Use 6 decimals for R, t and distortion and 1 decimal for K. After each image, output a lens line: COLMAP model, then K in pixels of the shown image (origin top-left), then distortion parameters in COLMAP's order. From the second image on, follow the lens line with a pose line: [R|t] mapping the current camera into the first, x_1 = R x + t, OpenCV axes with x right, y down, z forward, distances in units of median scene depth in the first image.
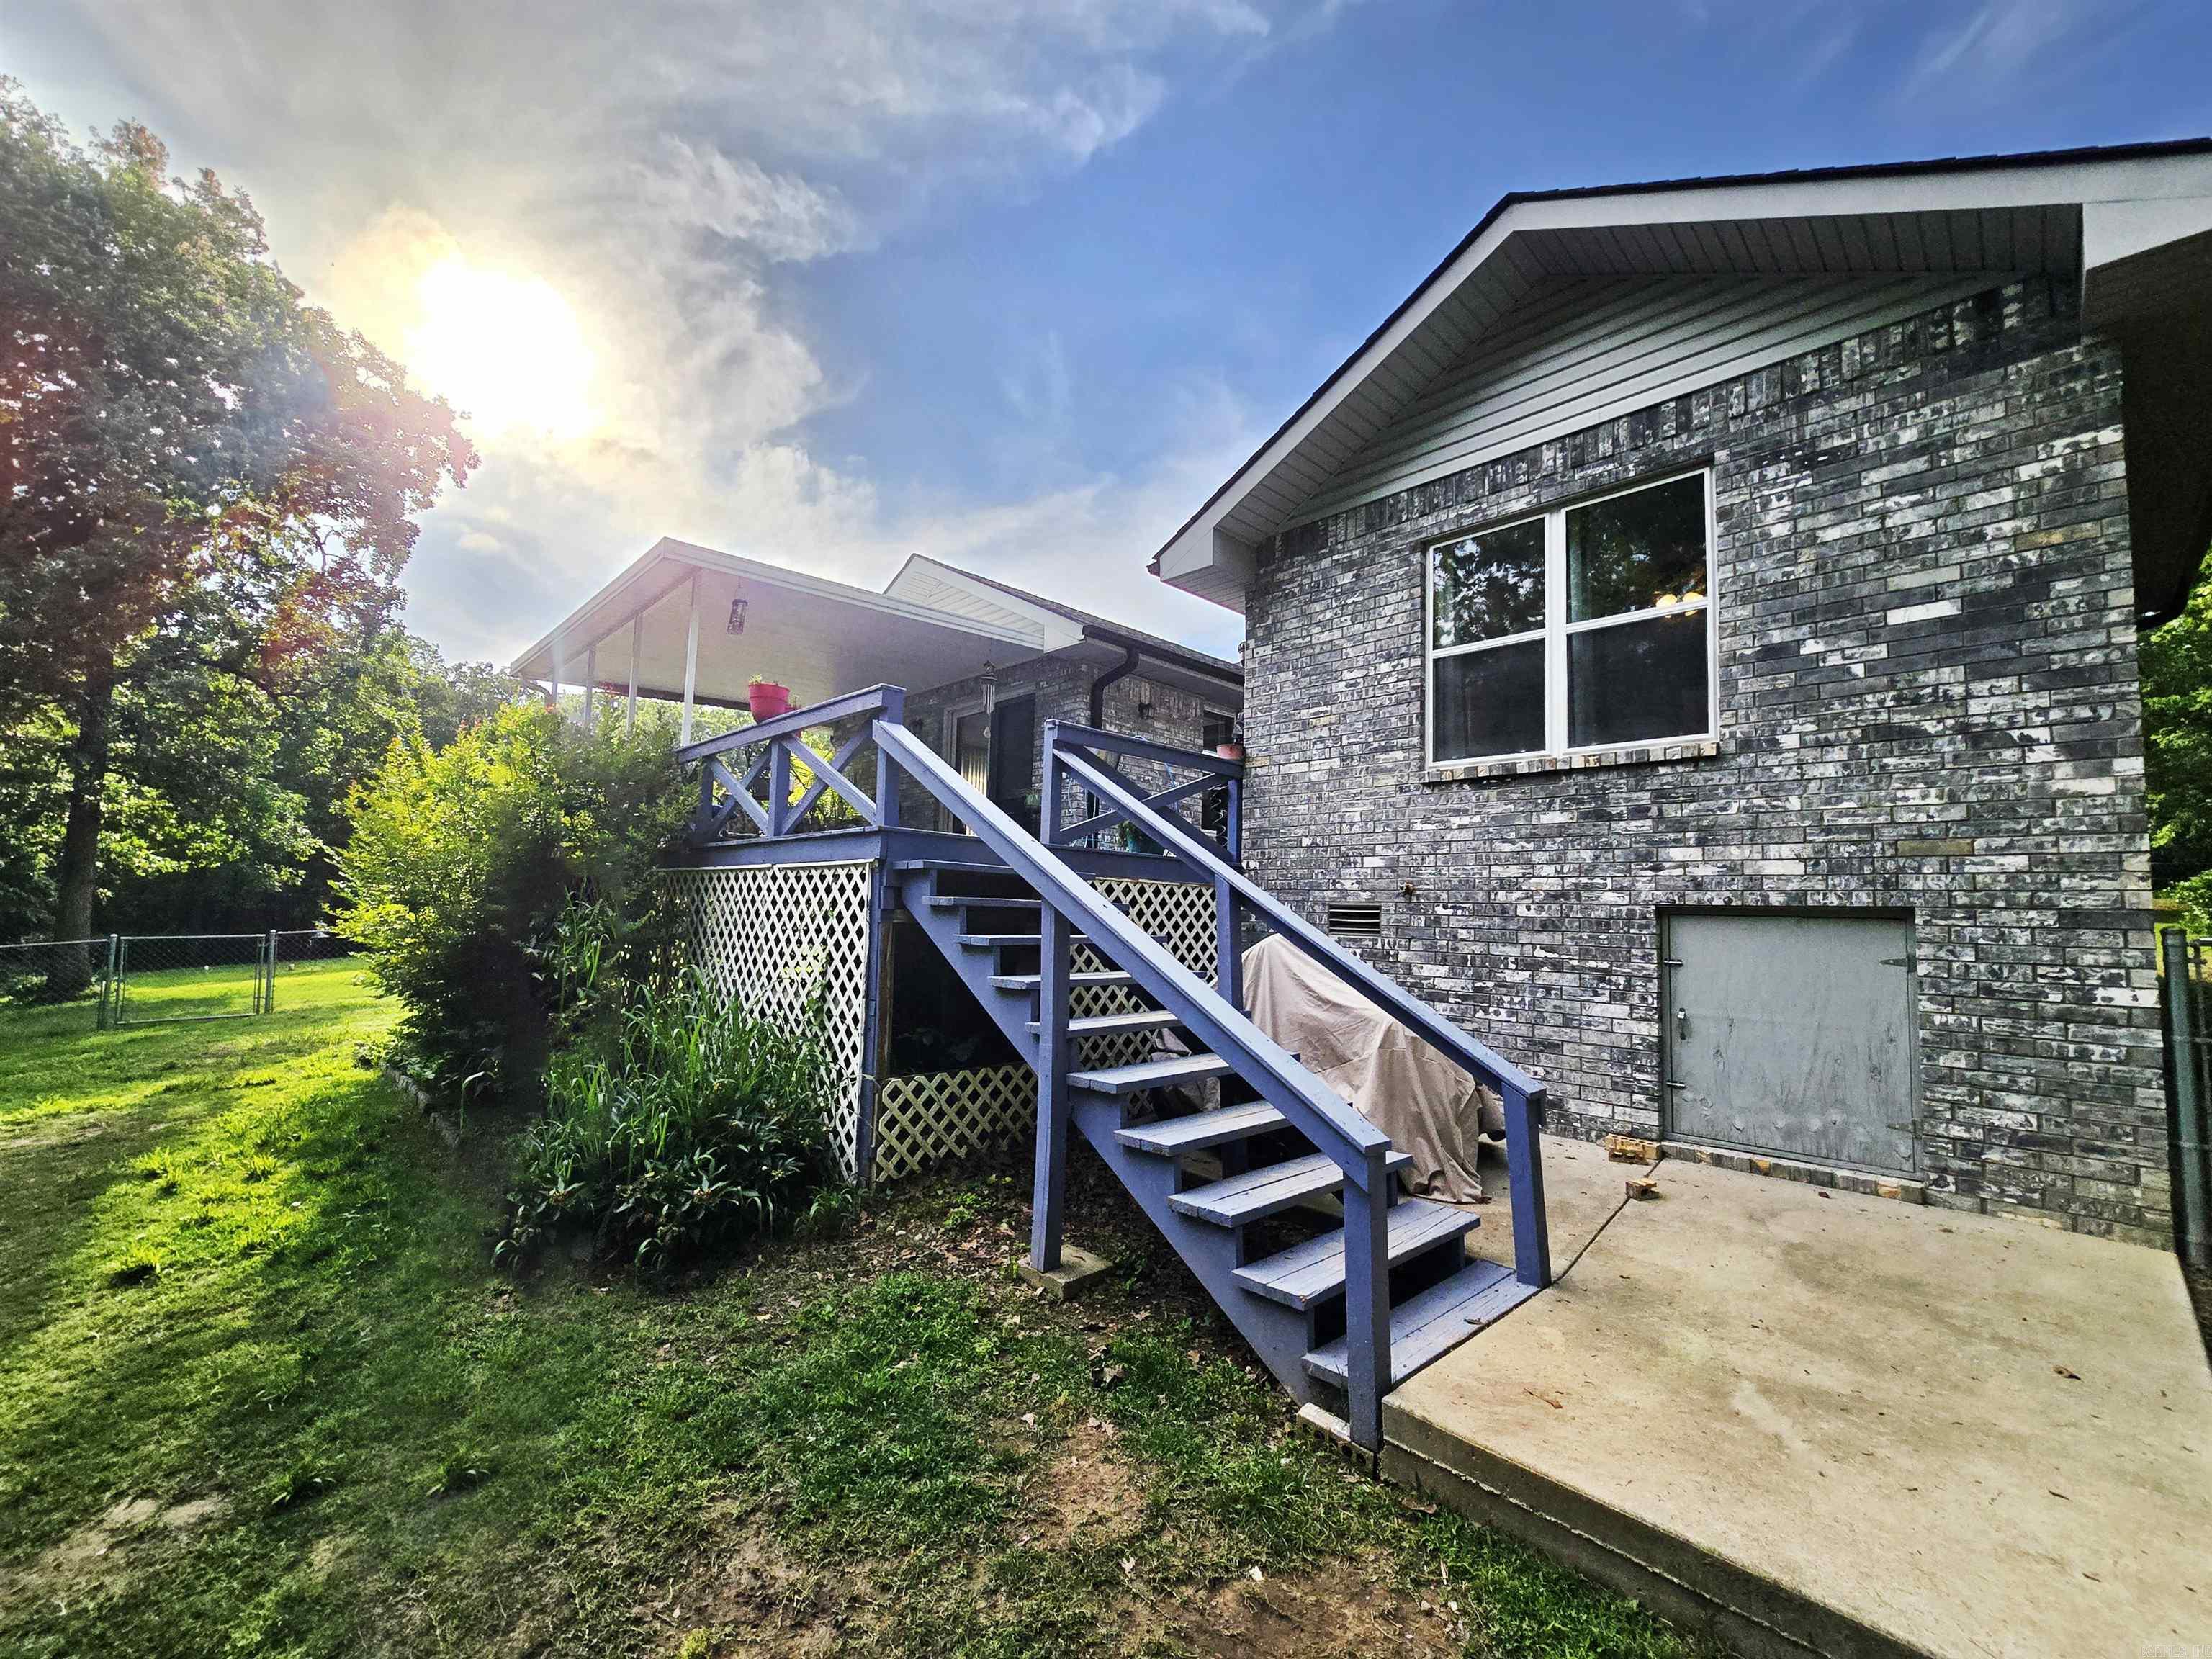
lens RADIAL K [[899.9, 0, 1109.7], [0, 899.9, 841.2], [0, 0, 1]] dist [-0.002745, 0.000222]
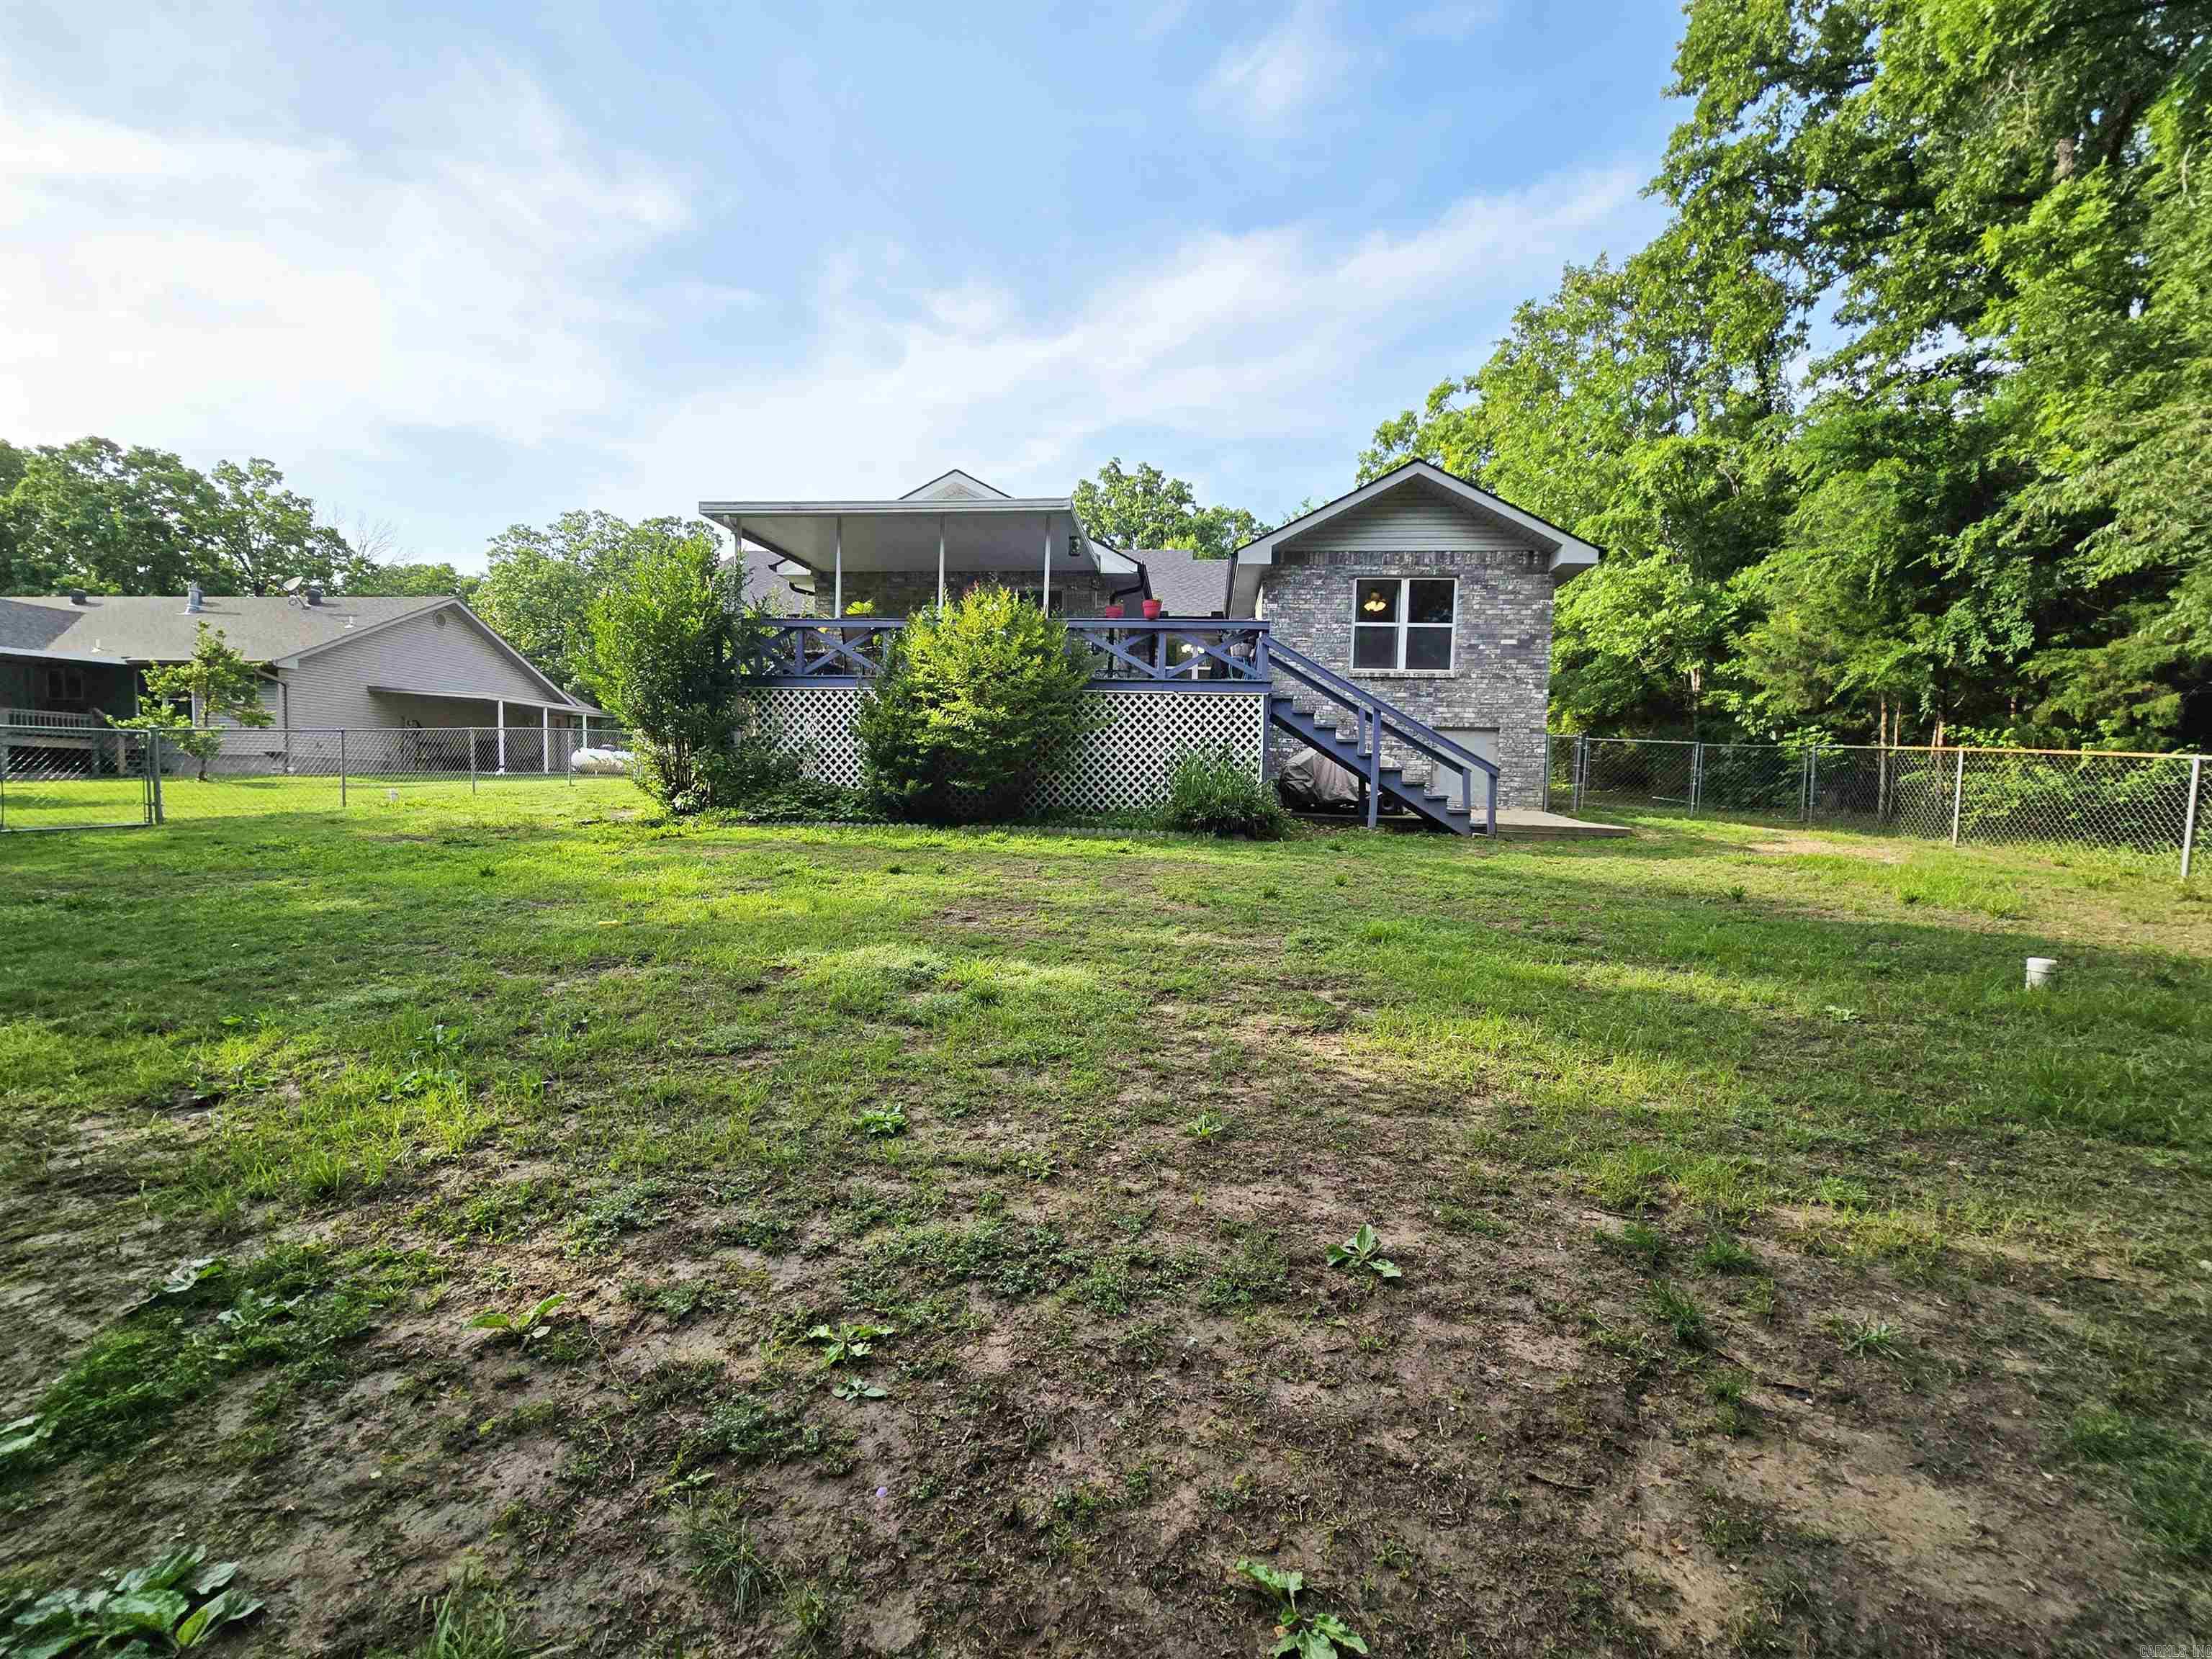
lens RADIAL K [[899.9, 0, 1107.3], [0, 899.9, 827.3], [0, 0, 1]] dist [-0.002745, 0.000222]
pose [[0.774296, -0.039126, 0.631613, -2.012437], [-0.057030, 0.989711, 0.131223, 0.068248], [-0.630249, -0.137626, 0.764098, -0.615864]]
